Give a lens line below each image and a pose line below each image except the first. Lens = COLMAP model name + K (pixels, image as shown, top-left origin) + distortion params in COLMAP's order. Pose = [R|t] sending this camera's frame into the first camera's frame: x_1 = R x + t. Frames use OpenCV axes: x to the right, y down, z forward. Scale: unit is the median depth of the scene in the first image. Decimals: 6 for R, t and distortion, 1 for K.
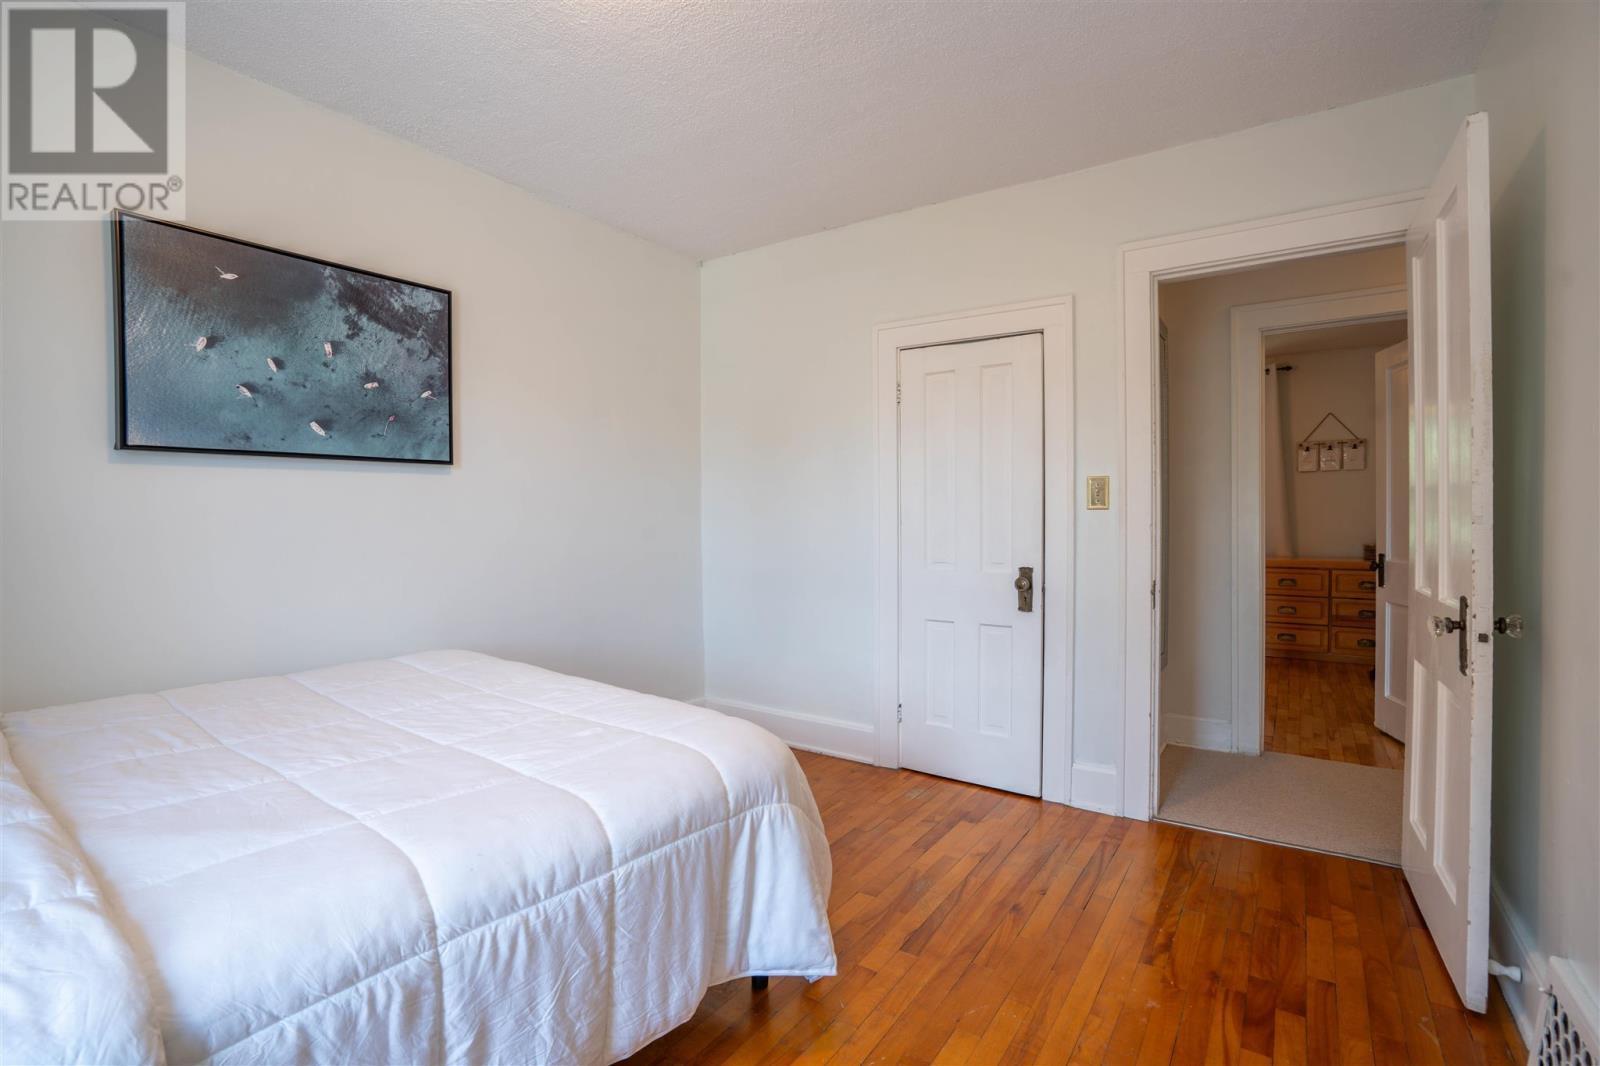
lens RADIAL K [[742.1, 0, 807.8], [0, 742.1, 530.8], [0, 0, 1]] dist [-0.019607, 0.002126]
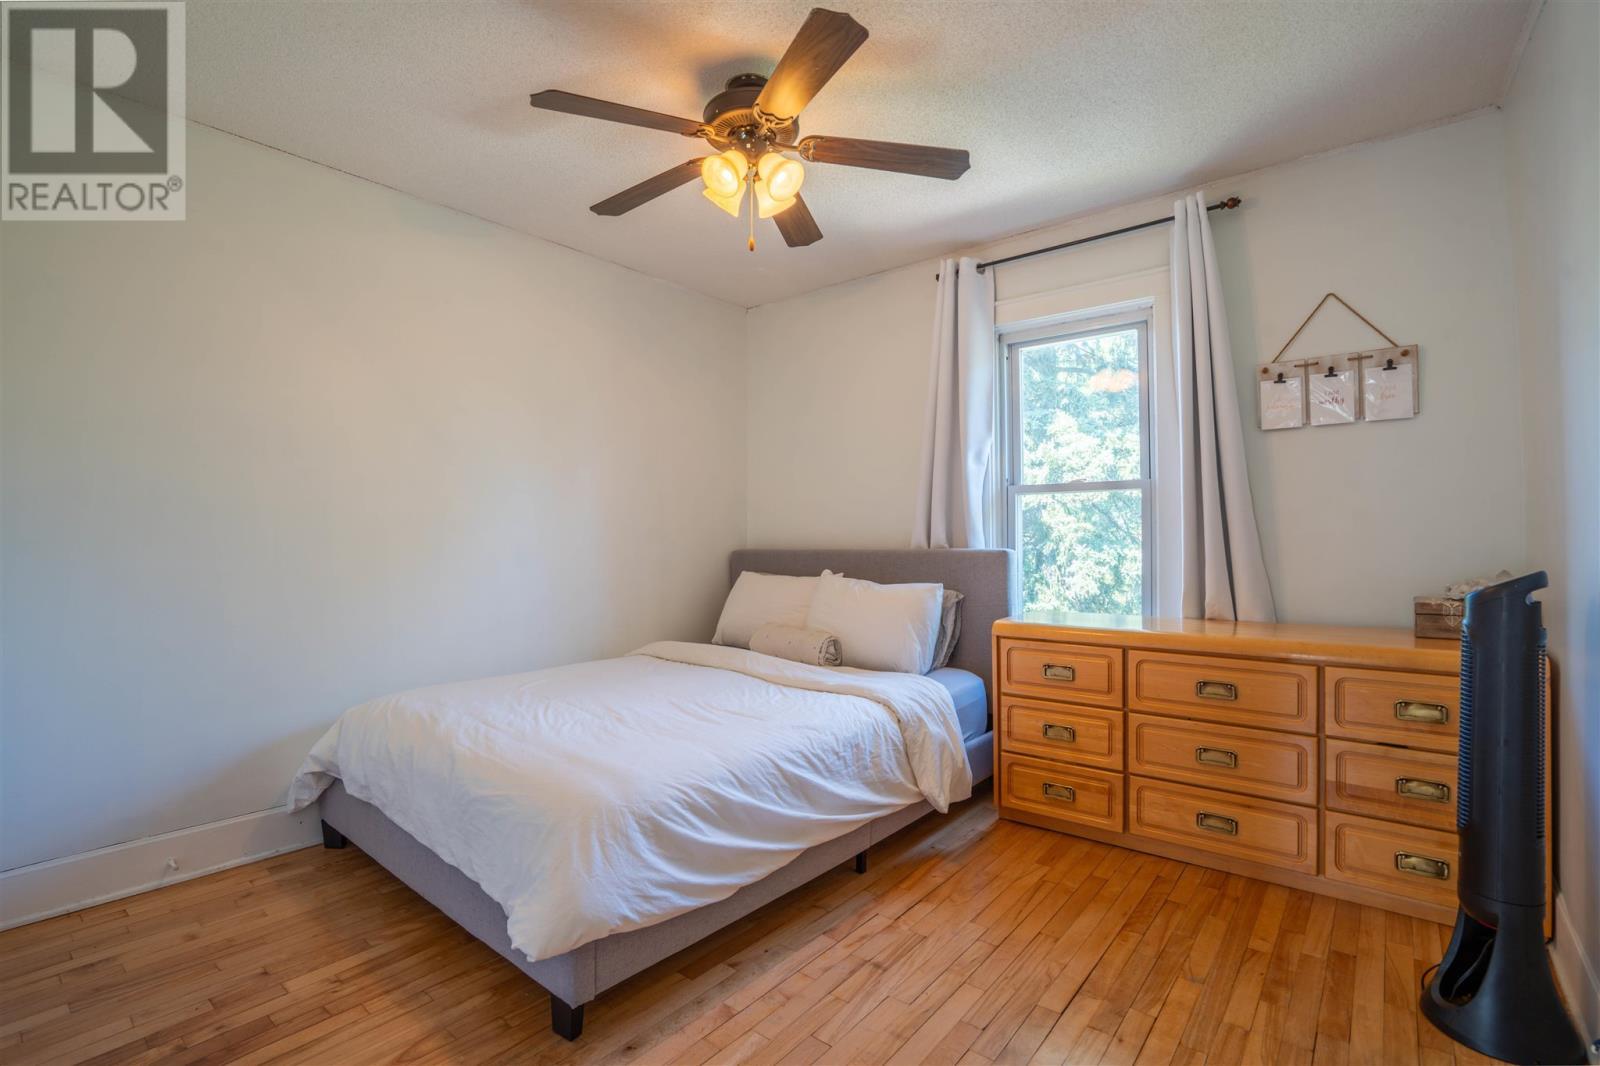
lens RADIAL K [[742.1, 0, 792.8], [0, 742.1, 532.2], [0, 0, 1]] dist [-0.019607, 0.002126]
pose [[0.996151, -0.007820, -0.087305, 0.175637], [0.006610, 0.999878, -0.014143, -0.005527], [0.087405, 0.013511, 0.996081, 0.220499]]
